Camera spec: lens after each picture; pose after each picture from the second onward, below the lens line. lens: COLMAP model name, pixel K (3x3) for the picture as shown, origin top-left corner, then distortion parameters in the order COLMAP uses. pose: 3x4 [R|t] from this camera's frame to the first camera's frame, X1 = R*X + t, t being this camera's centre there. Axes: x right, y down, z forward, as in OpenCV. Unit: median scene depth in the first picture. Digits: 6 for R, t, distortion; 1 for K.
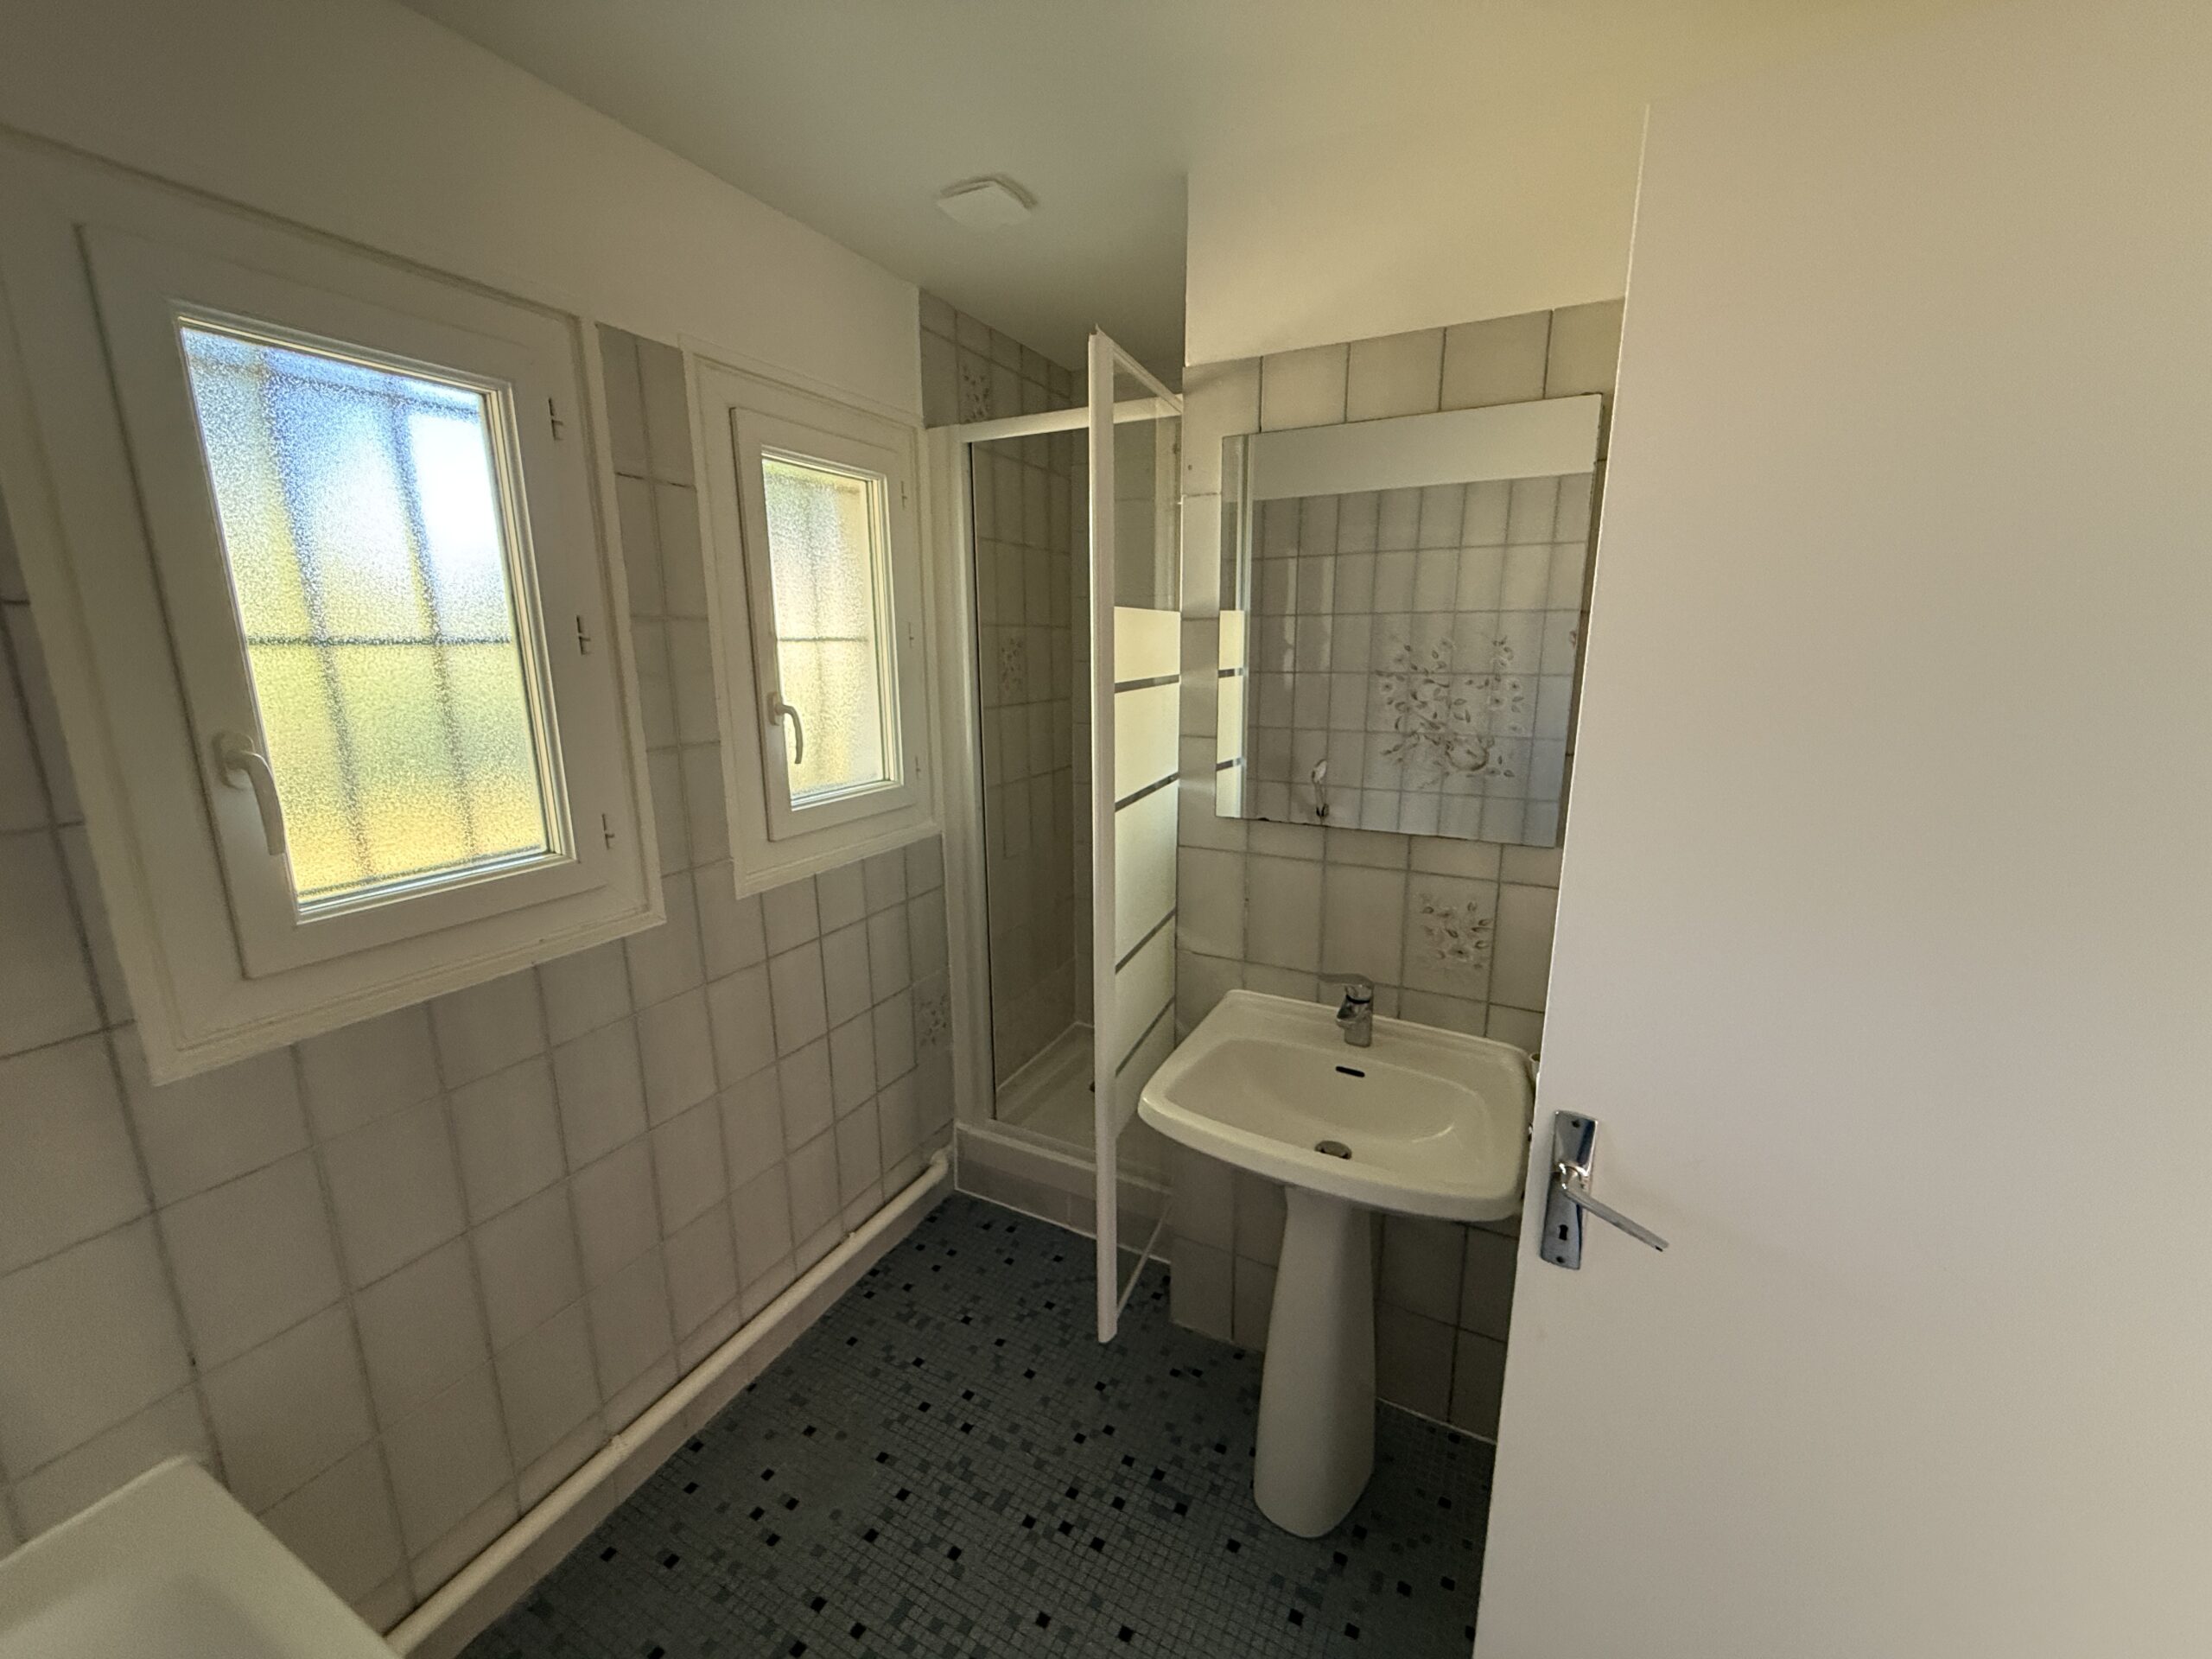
lens RADIAL K [[880.9, 0, 1106.0], [0, 880.9, 829.5], [0, 0, 1]] dist [-0.000983, 0.000029]
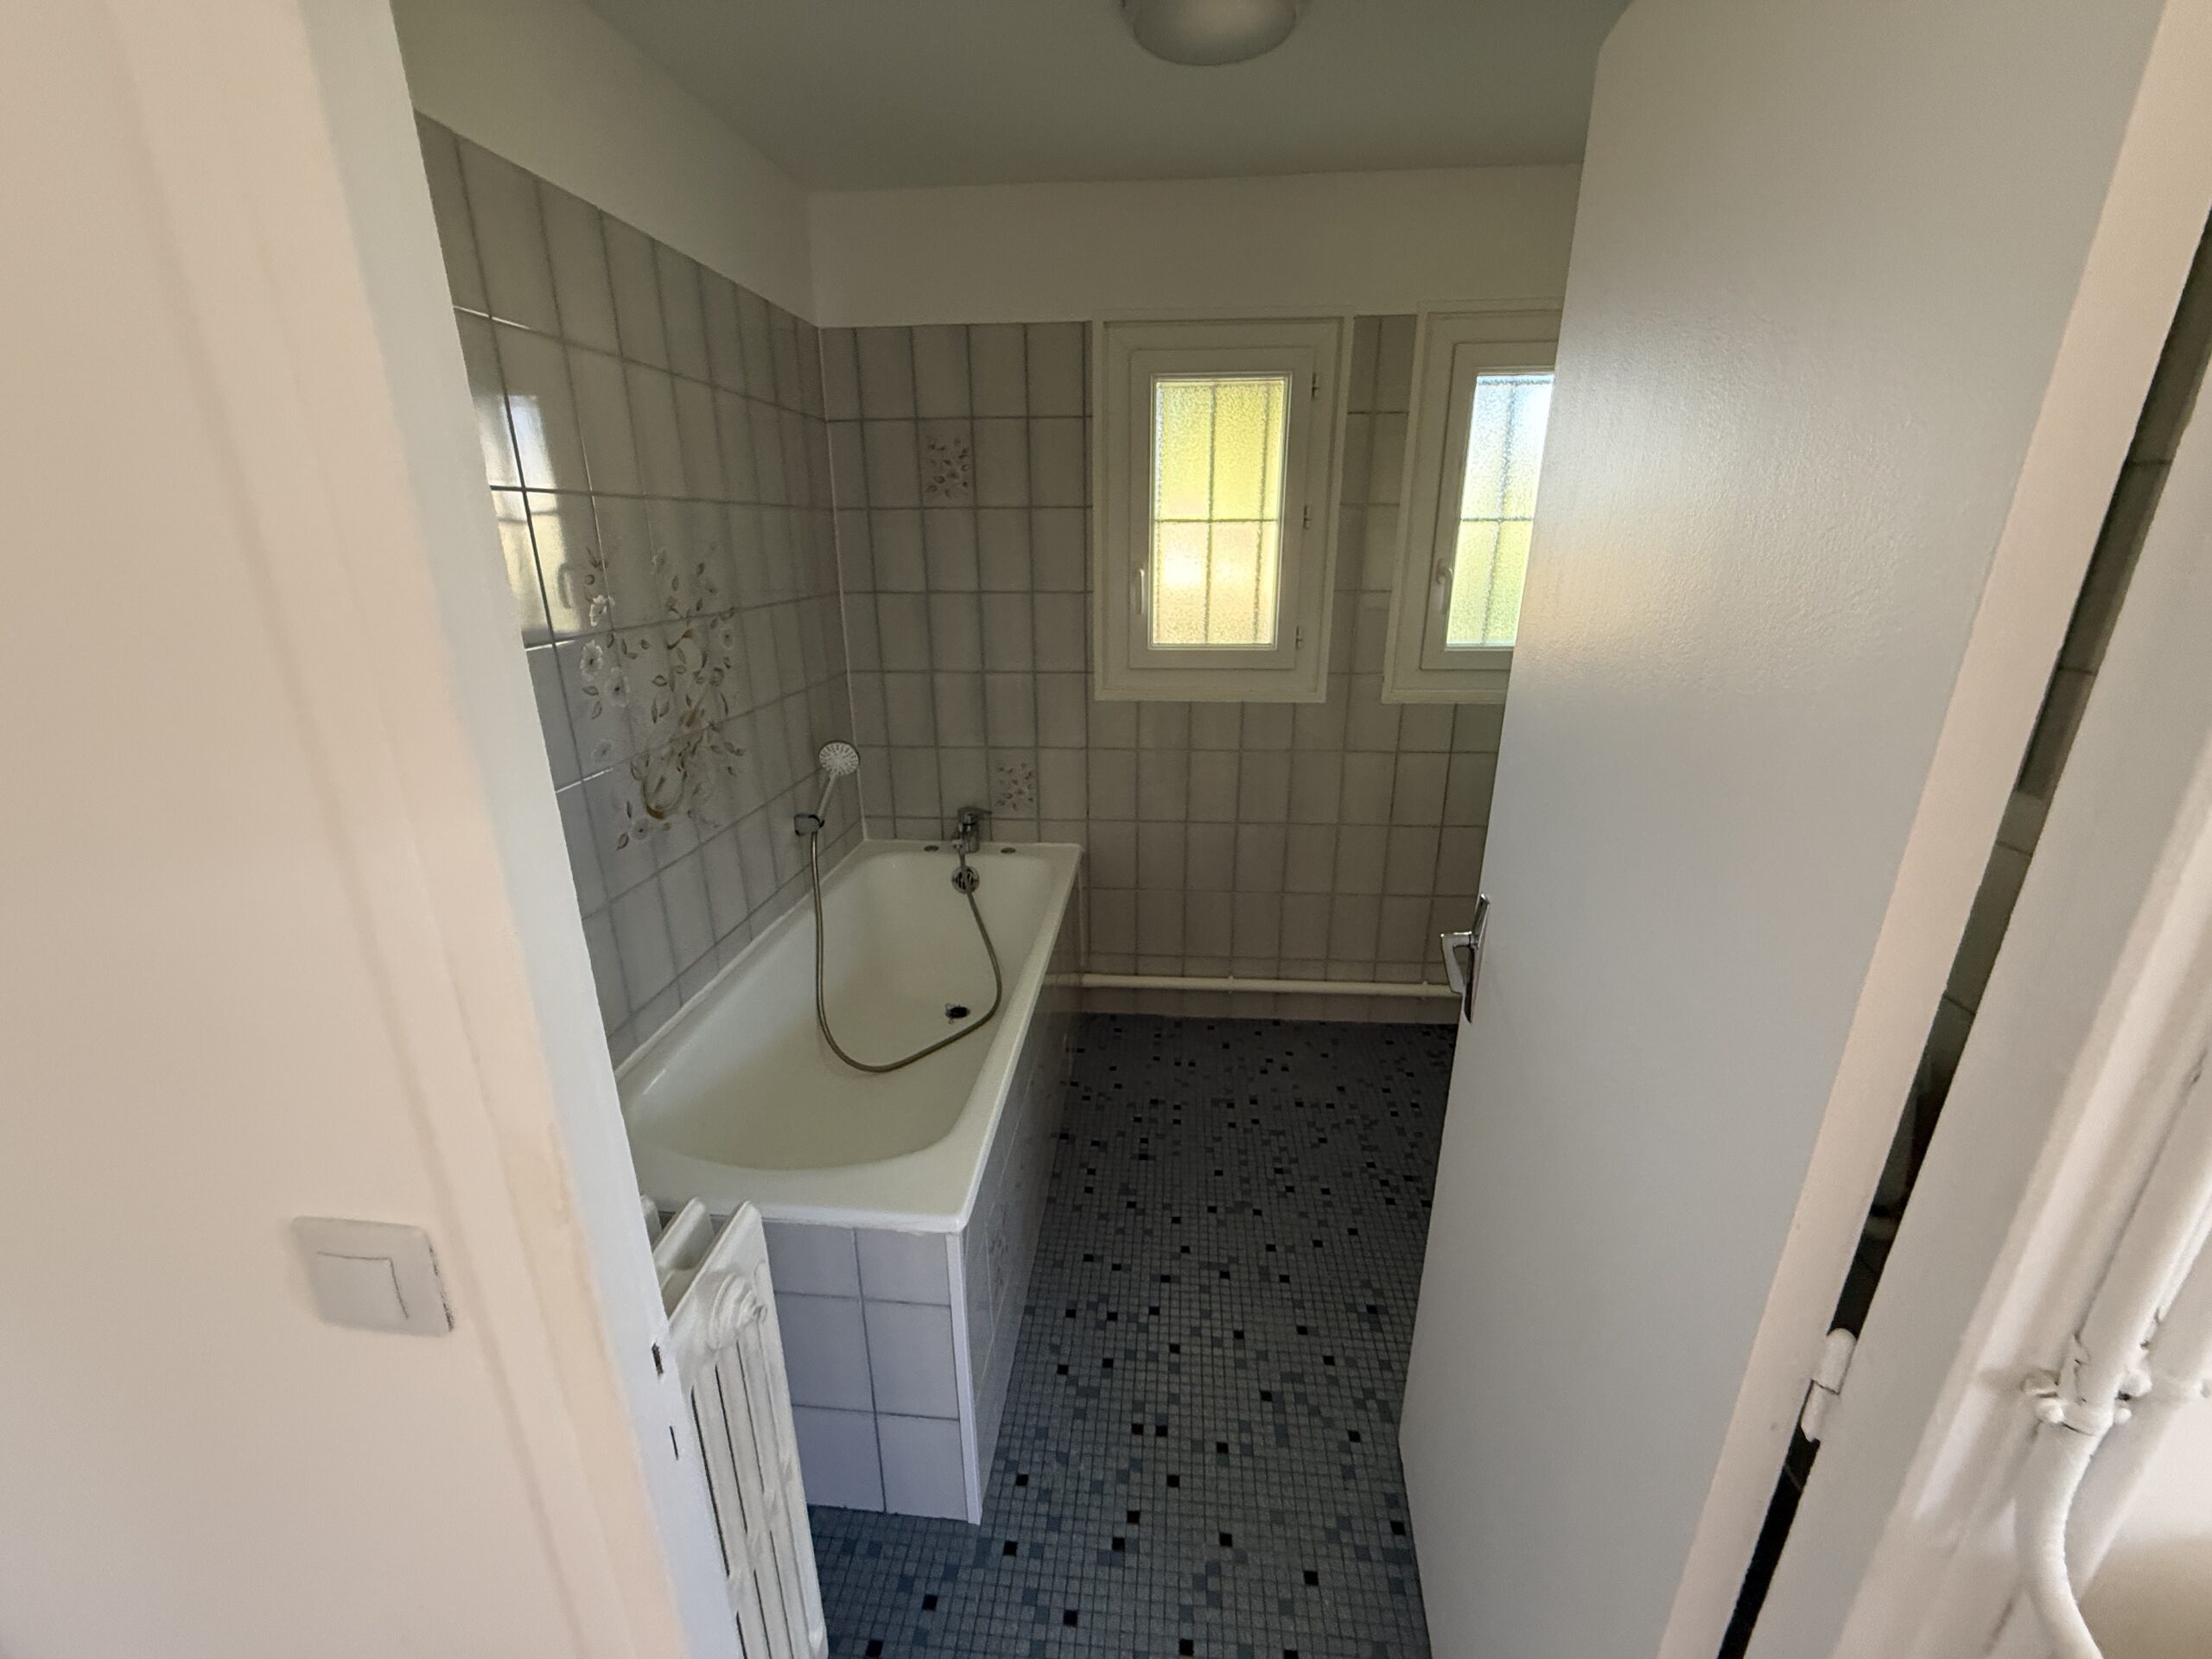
lens RADIAL K [[880.9, 0, 1106.0], [0, 880.9, 829.5], [0, 0, 1]] dist [-0.000983, 0.000029]
pose [[0.386791, 0.301836, -0.871371, 0.842703], [-0.192777, 0.950505, 0.243676, 0.012194], [0.901793, 0.073728, 0.425834, -0.026753]]
